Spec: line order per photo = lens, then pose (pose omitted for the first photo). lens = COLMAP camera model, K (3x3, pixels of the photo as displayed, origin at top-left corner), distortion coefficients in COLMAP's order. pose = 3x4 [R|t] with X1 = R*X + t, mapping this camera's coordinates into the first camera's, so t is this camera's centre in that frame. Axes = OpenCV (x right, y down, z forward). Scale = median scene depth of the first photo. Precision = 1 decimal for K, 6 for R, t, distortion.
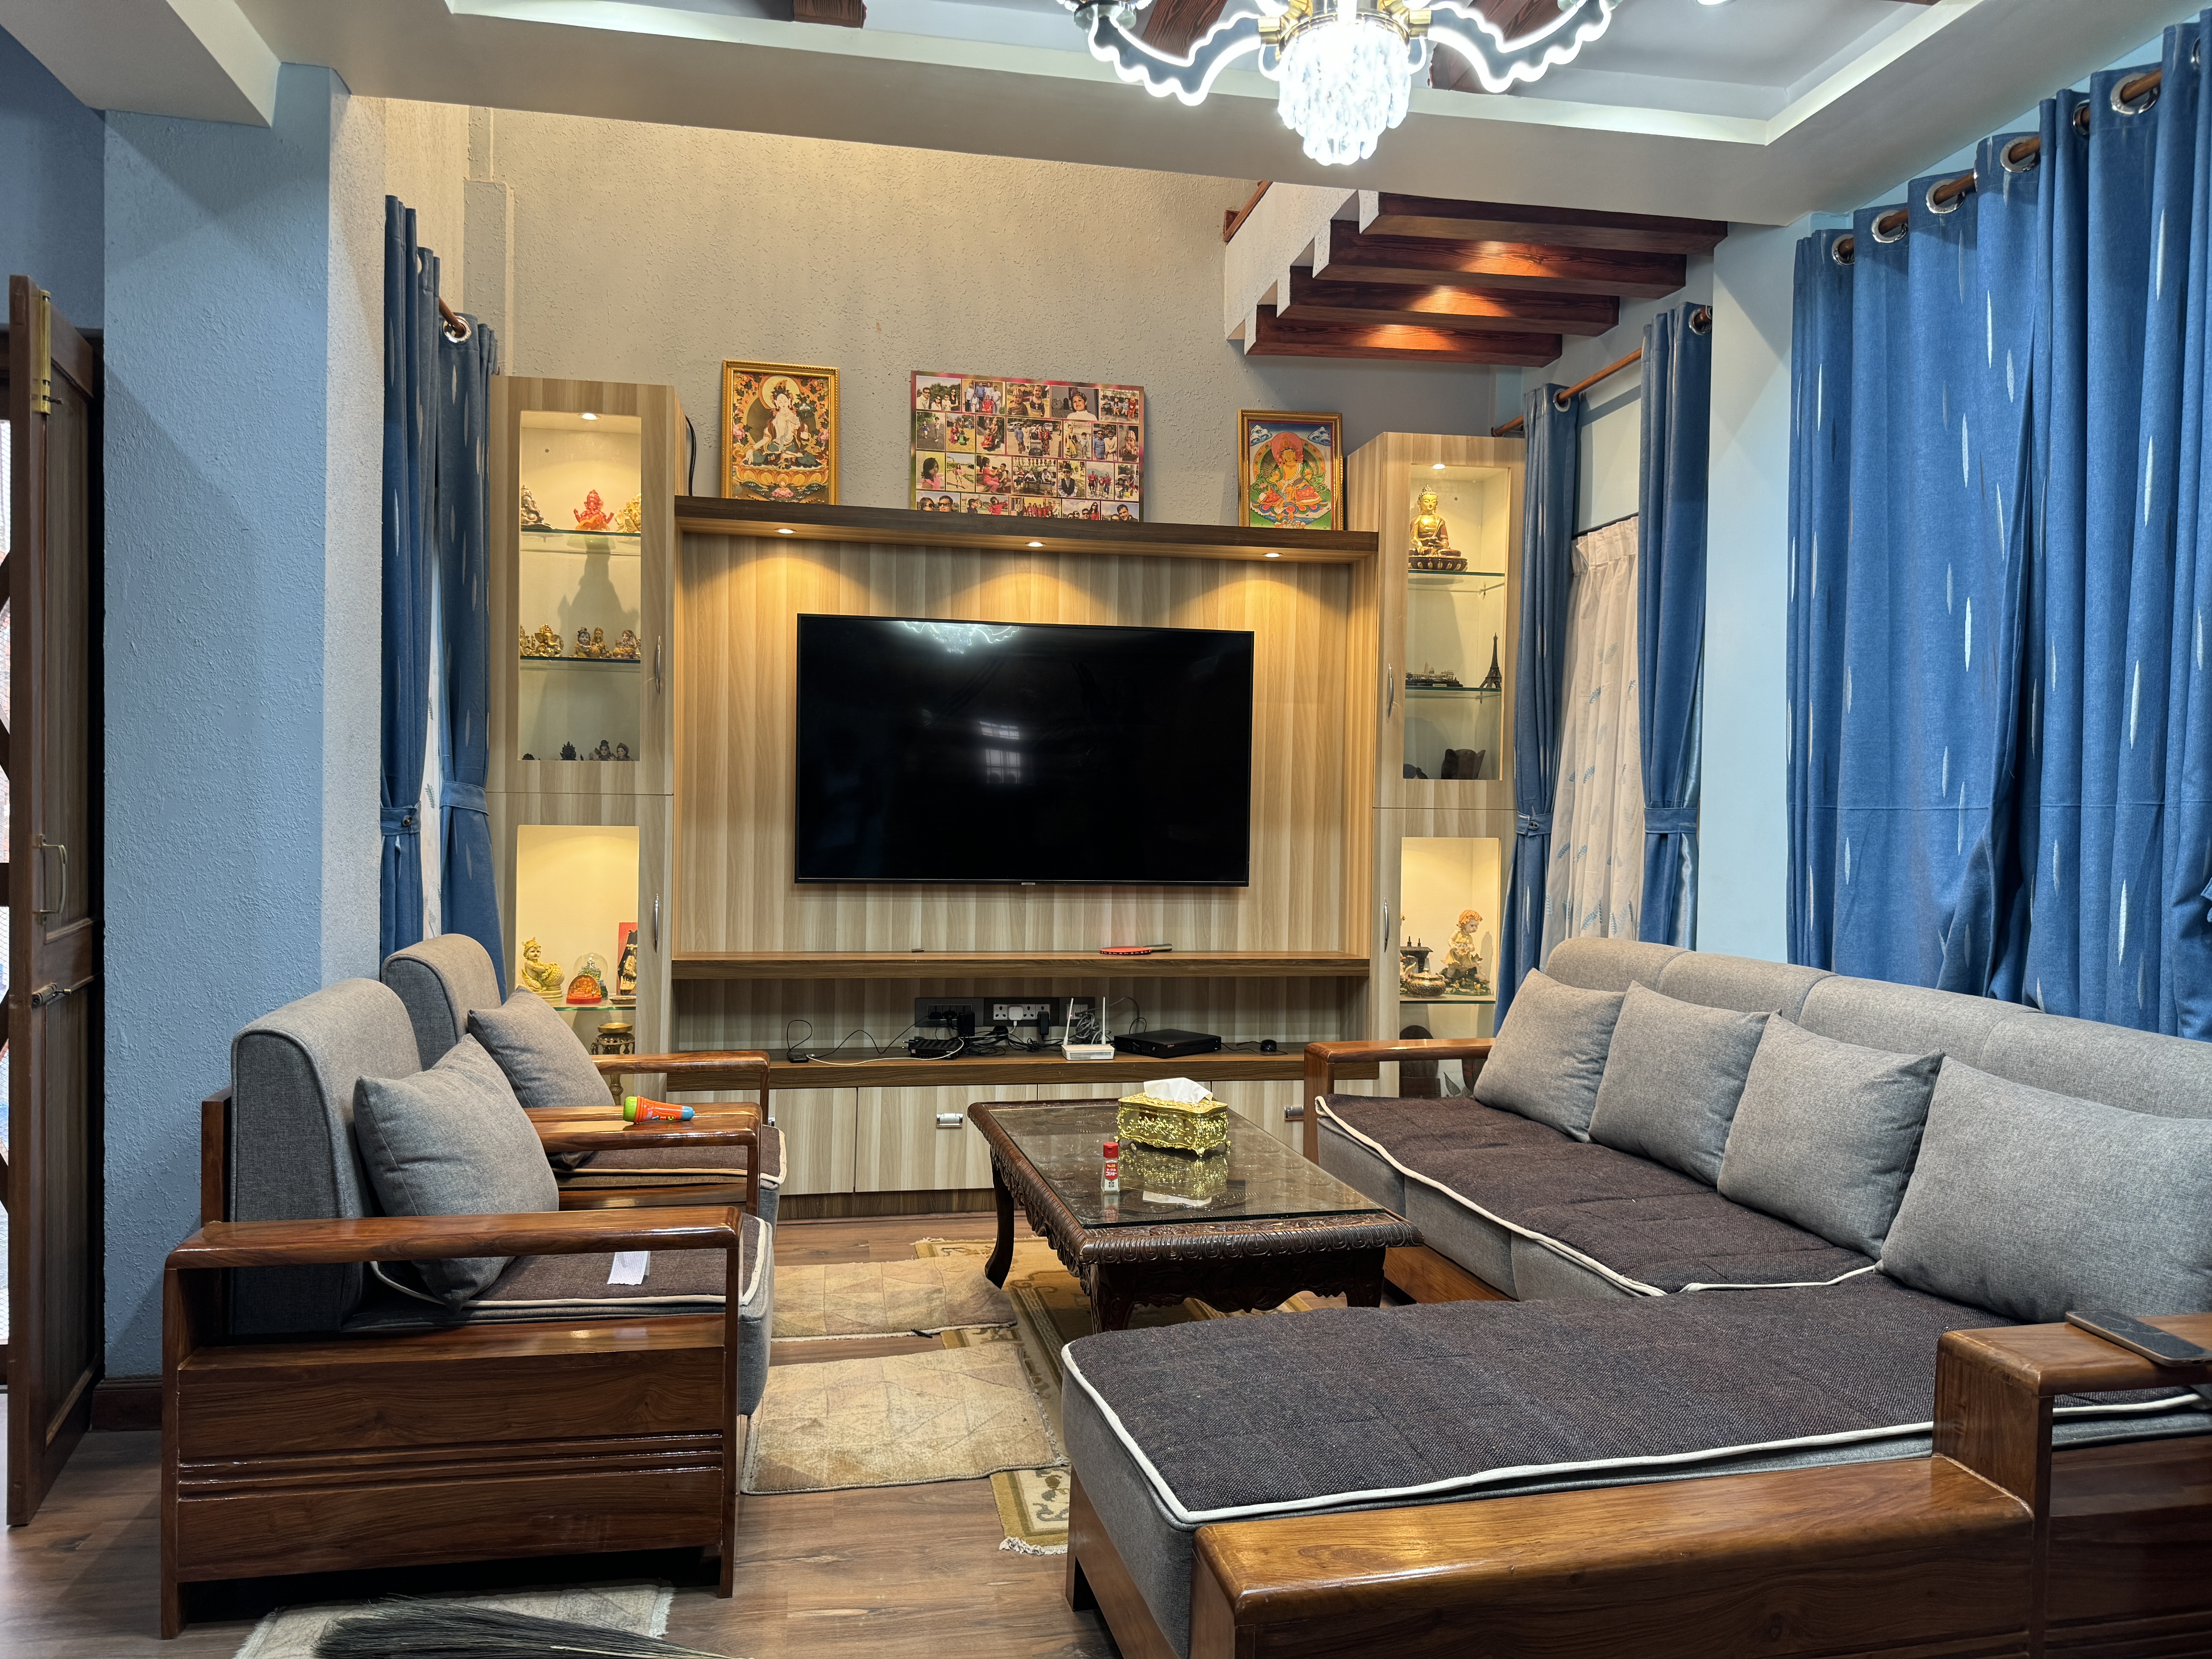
lens RADIAL K [[1539.2, 0, 1102.3], [0, 1539.2, 853.1], [0, 0, 1]] dist [0.104926, -0.171380]
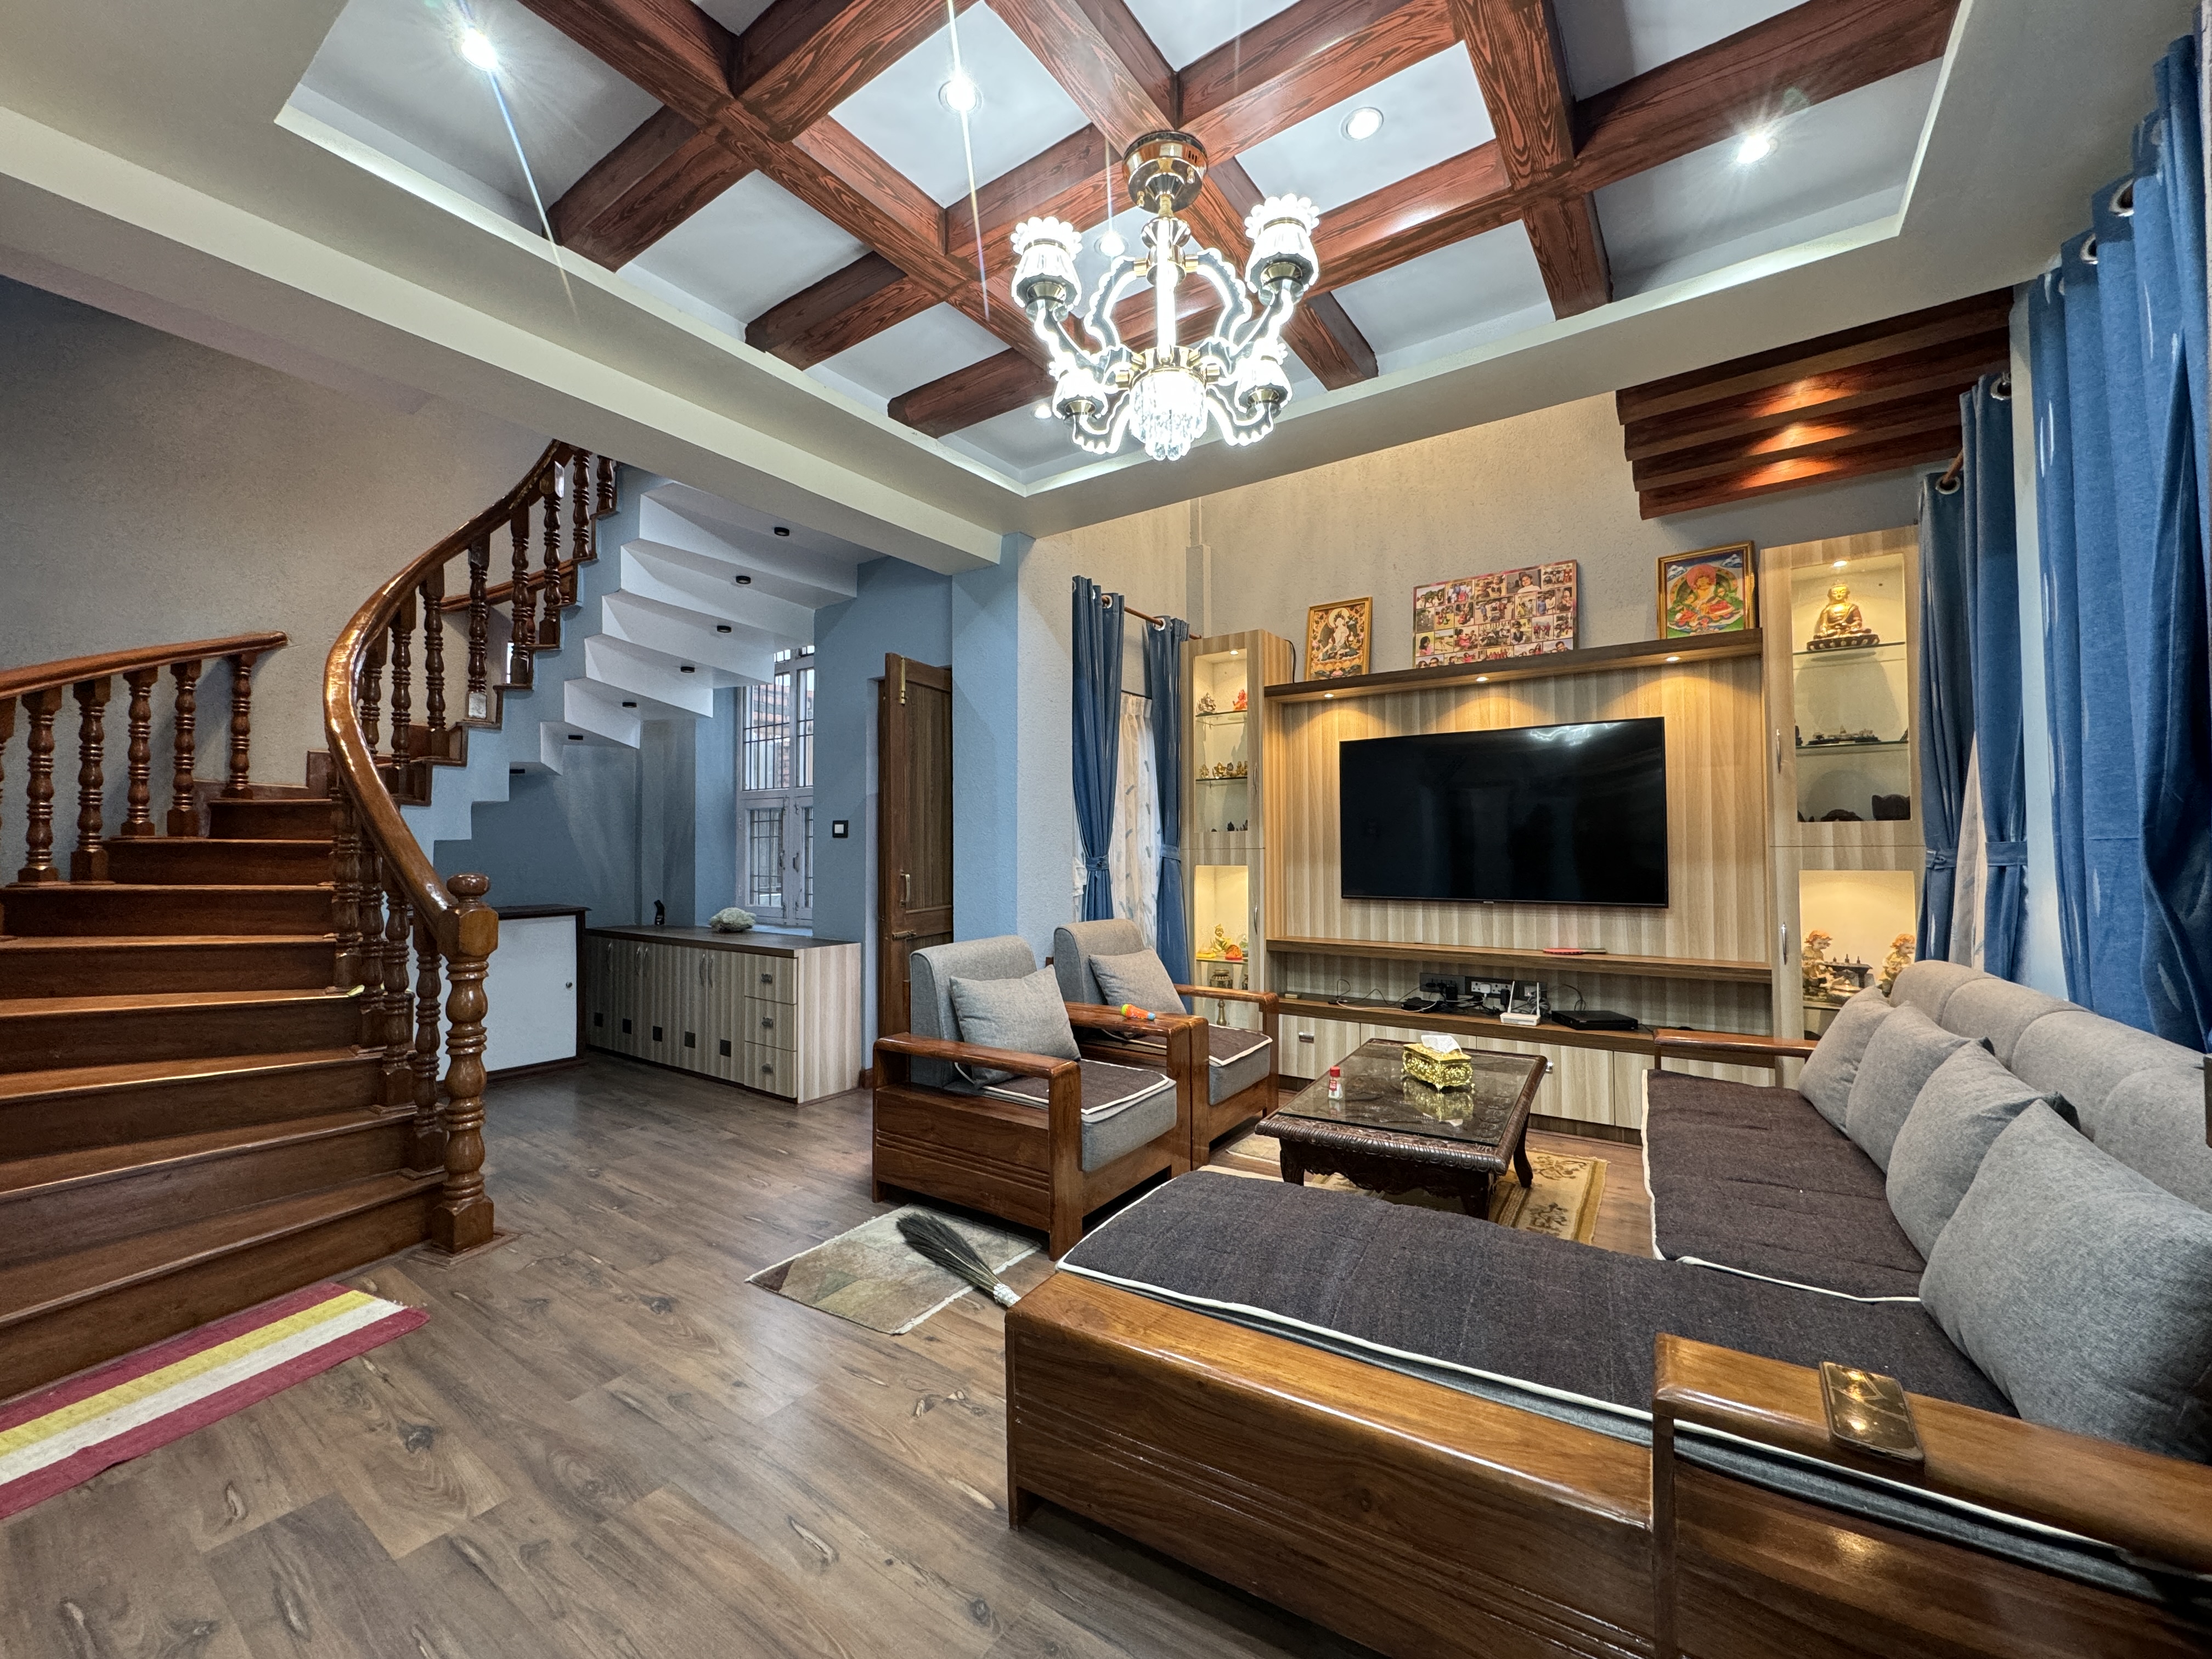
lens RADIAL K [[885.5, 0, 1106.0], [0, 885.5, 829.5], [0, 0, 1]] dist [0.000976, -0.008143]
pose [[0.701632, -0.035524, -0.711654, 0.305183], [-0.006195, 0.998415, -0.055946, -0.000206], [0.712513, 0.043662, 0.700299, 0.124646]]
